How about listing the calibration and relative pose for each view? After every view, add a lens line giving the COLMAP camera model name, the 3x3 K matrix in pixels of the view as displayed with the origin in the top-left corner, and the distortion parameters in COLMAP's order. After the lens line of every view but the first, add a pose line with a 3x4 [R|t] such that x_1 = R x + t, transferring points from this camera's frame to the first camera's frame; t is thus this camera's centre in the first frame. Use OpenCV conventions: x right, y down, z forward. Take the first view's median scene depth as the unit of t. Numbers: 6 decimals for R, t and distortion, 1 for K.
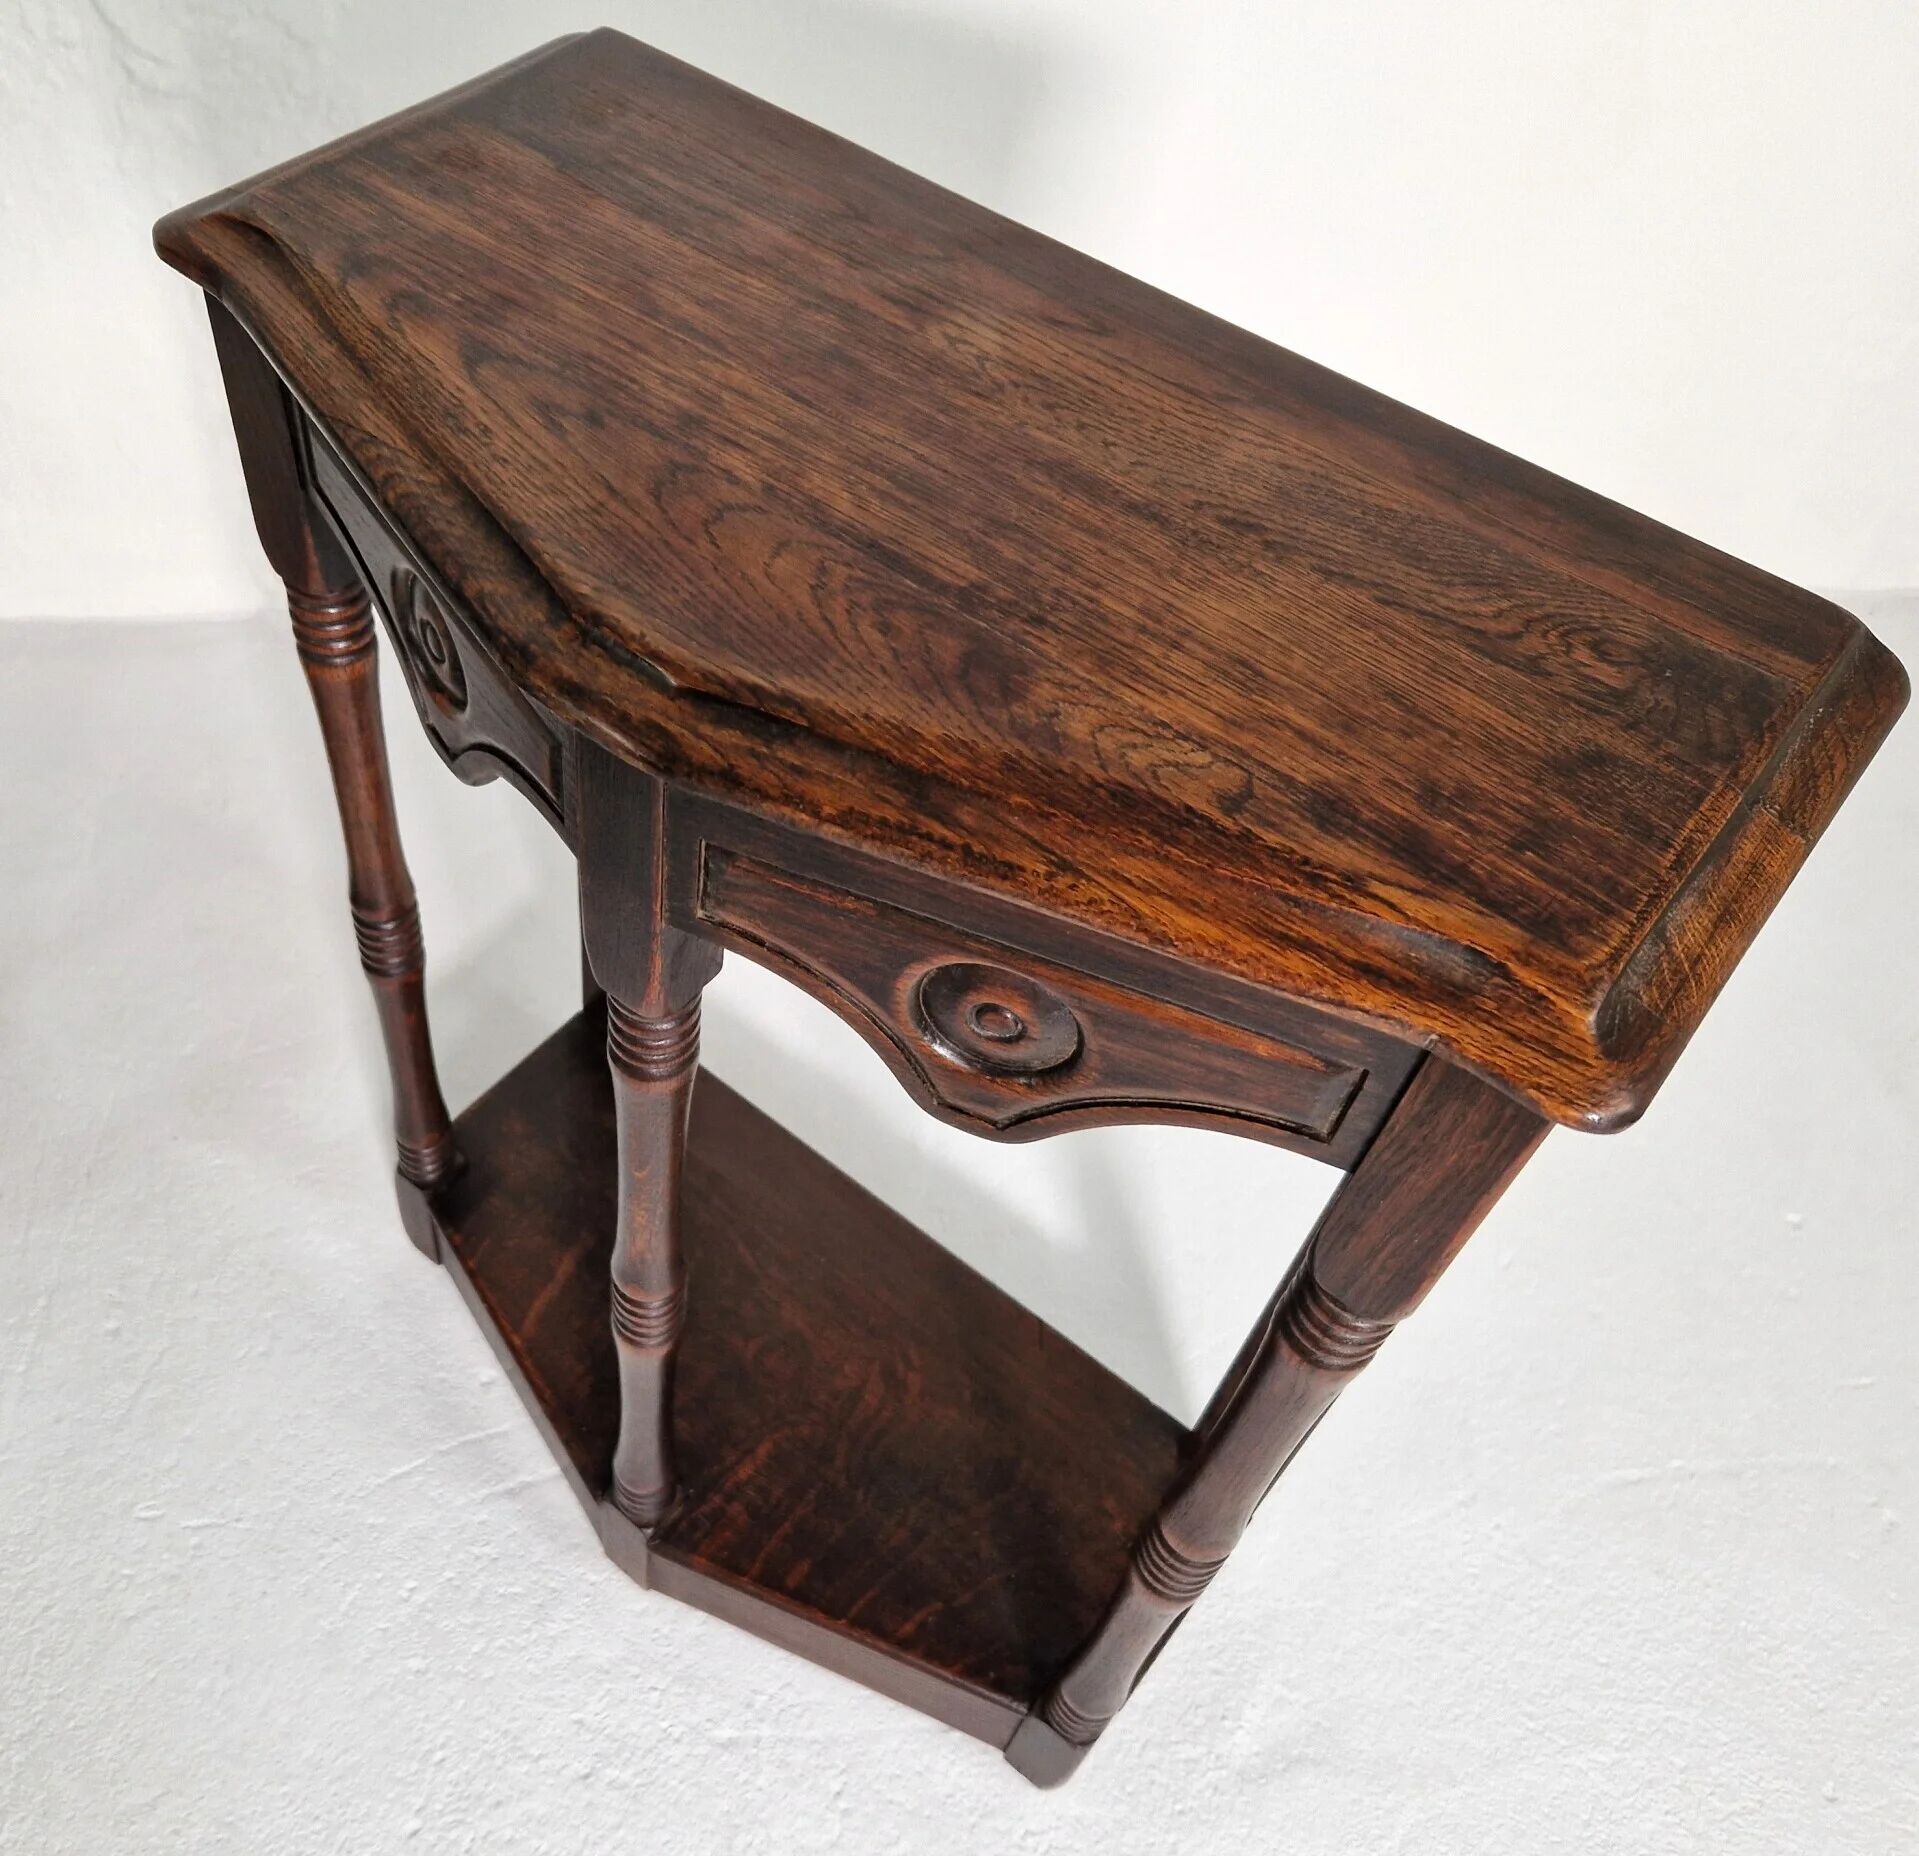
lens RADIAL K [[1791.1, 0, 764.5], [0, 1791.1, 962.3], [0, 0, 1]] dist [0.037219, -0.007046]
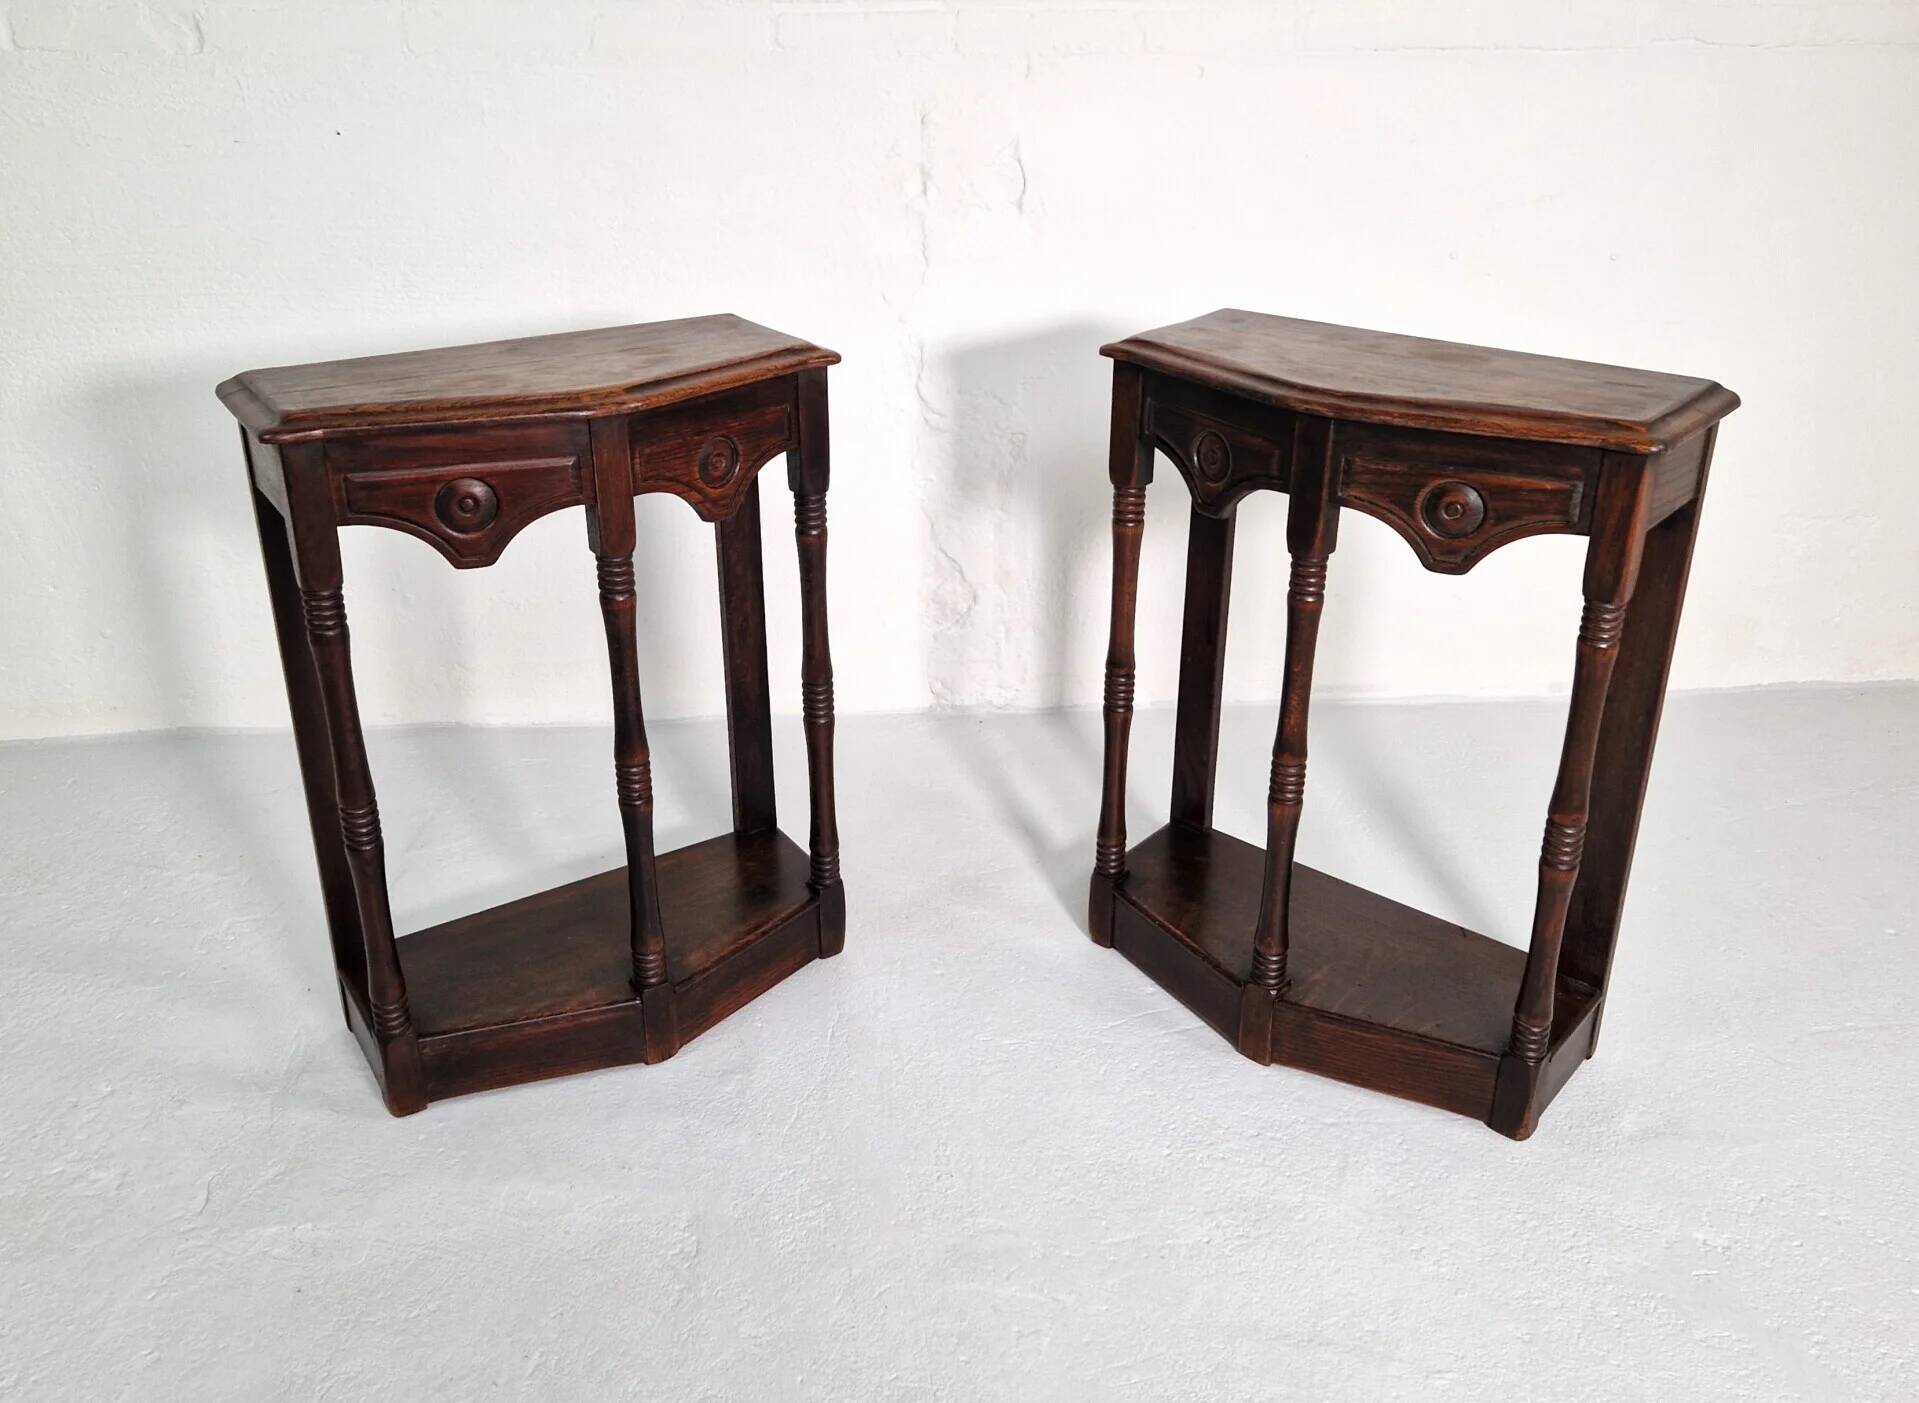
lens RADIAL K [[1559.8, 0, 938.8], [0, 1559.8, 616.4], [0, 0, 1]] dist [0.083938, -0.084375]
pose [[0.998414, -0.047899, -0.029575, -0.346033], [0.027203, 0.870479, -0.491453, 0.770067], [0.049285, 0.489869, 0.870402, -0.635211]]
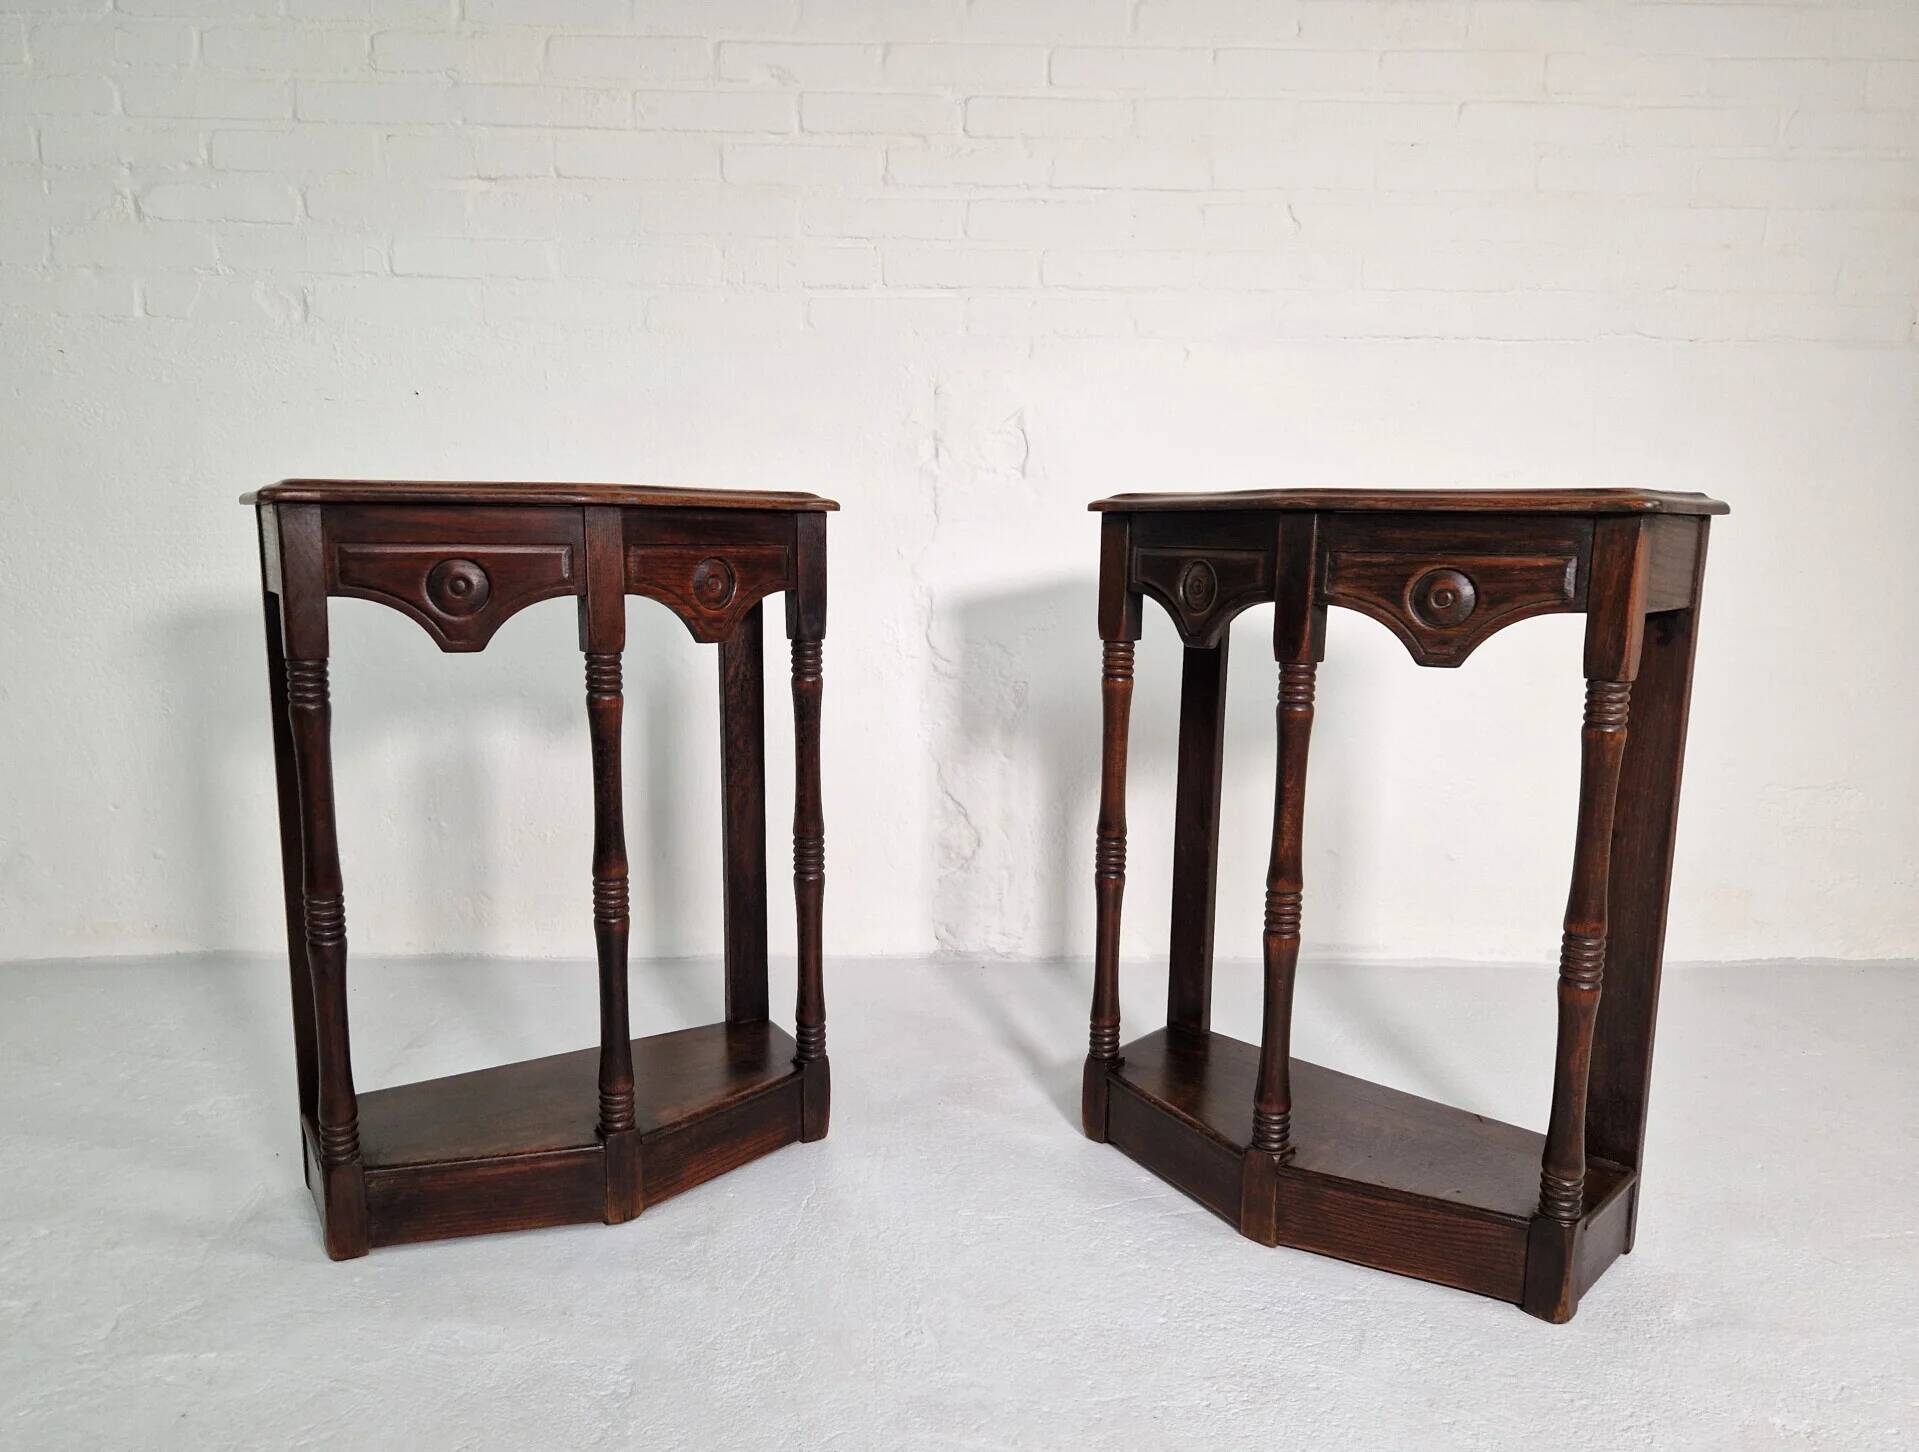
lens RADIAL K [[1353.3, 0, 926.4], [0, 1353.3, 755.0], [0, 0, 1]] dist [0.070013, -0.062354]
pose [[0.997633, -0.035732, -0.058752, -0.312382], [-0.013156, 0.739435, -0.673099, 0.923965], [0.067494, 0.672279, 0.737215, -0.264062]]
